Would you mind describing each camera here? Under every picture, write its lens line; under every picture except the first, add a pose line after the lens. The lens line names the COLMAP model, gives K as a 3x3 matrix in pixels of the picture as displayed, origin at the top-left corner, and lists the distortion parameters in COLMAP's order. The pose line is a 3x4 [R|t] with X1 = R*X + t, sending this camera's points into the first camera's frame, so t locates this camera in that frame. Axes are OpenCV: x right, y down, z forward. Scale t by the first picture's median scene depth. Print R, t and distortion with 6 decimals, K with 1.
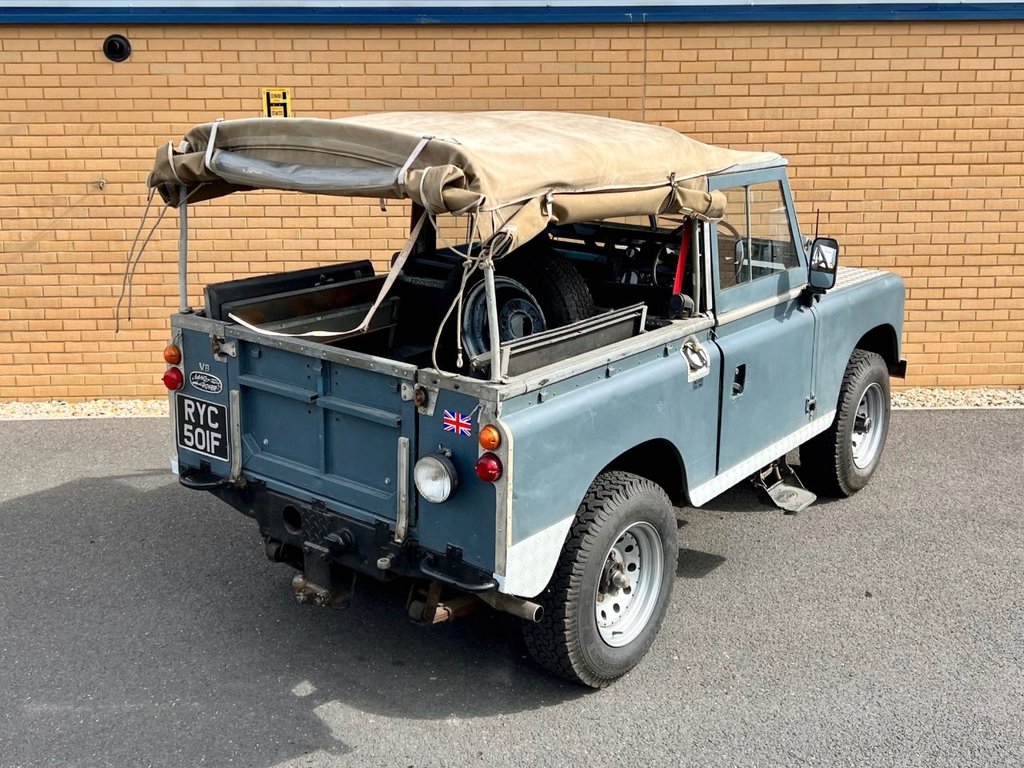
lens RADIAL K [[1107.6, 0, 518.5], [0, 1107.6, 305.2], [0, 0, 1]] dist [0.127635, -0.272700]
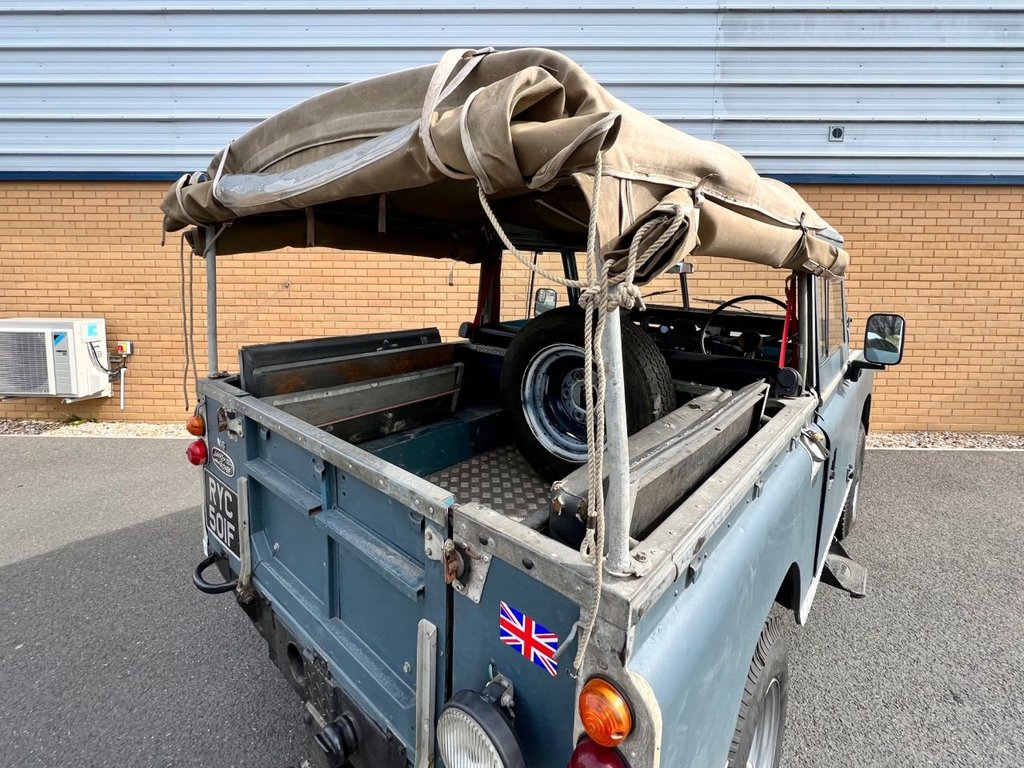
lens RADIAL K [[473.4, 0, 517.9], [0, 473.4, 320.5], [0, 0, 1]] dist [-0.001152, -0.000340]
pose [[0.998898, 0.017925, -0.043386, -0.043947], [-0.021844, 0.995556, -0.091601, -0.009371], [0.041552, 0.092448, 0.994850, 0.651114]]
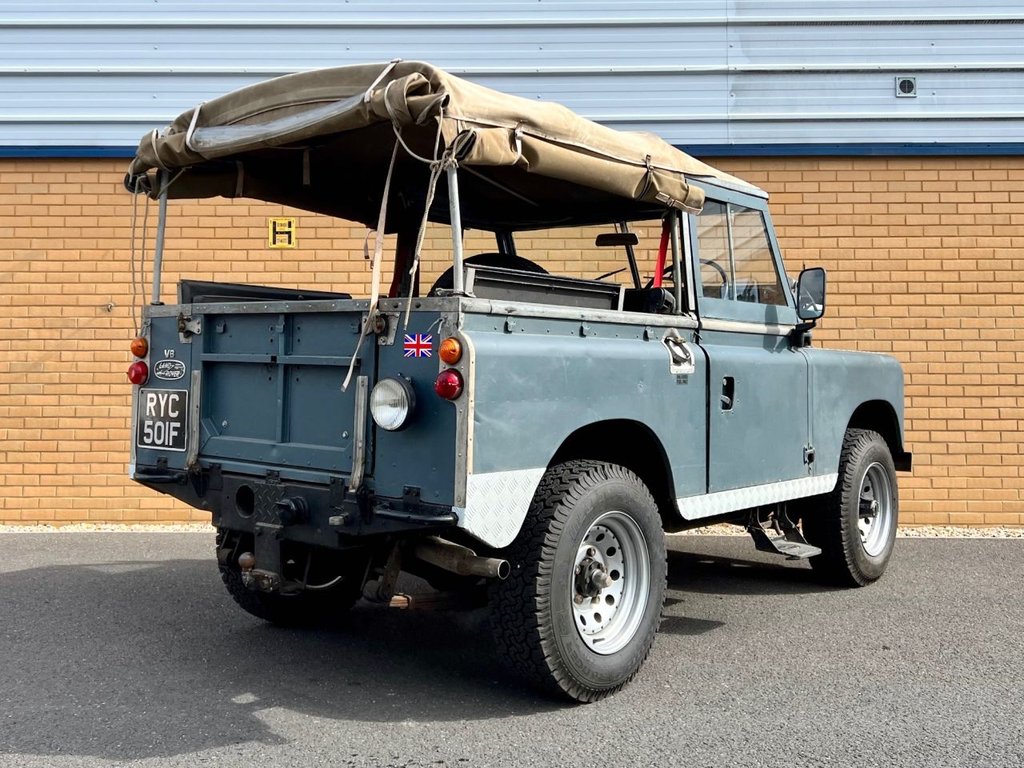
lens RADIAL K [[1055.2, 0, 483.4], [0, 1055.2, 308.6], [0, 0, 1]] dist [0.103357, -0.172935]
pose [[0.998958, 0.003737, -0.045493, 0.034017], [-0.015372, 0.965966, -0.258213, 0.254474], [0.042980, 0.258644, 0.965016, 0.109021]]
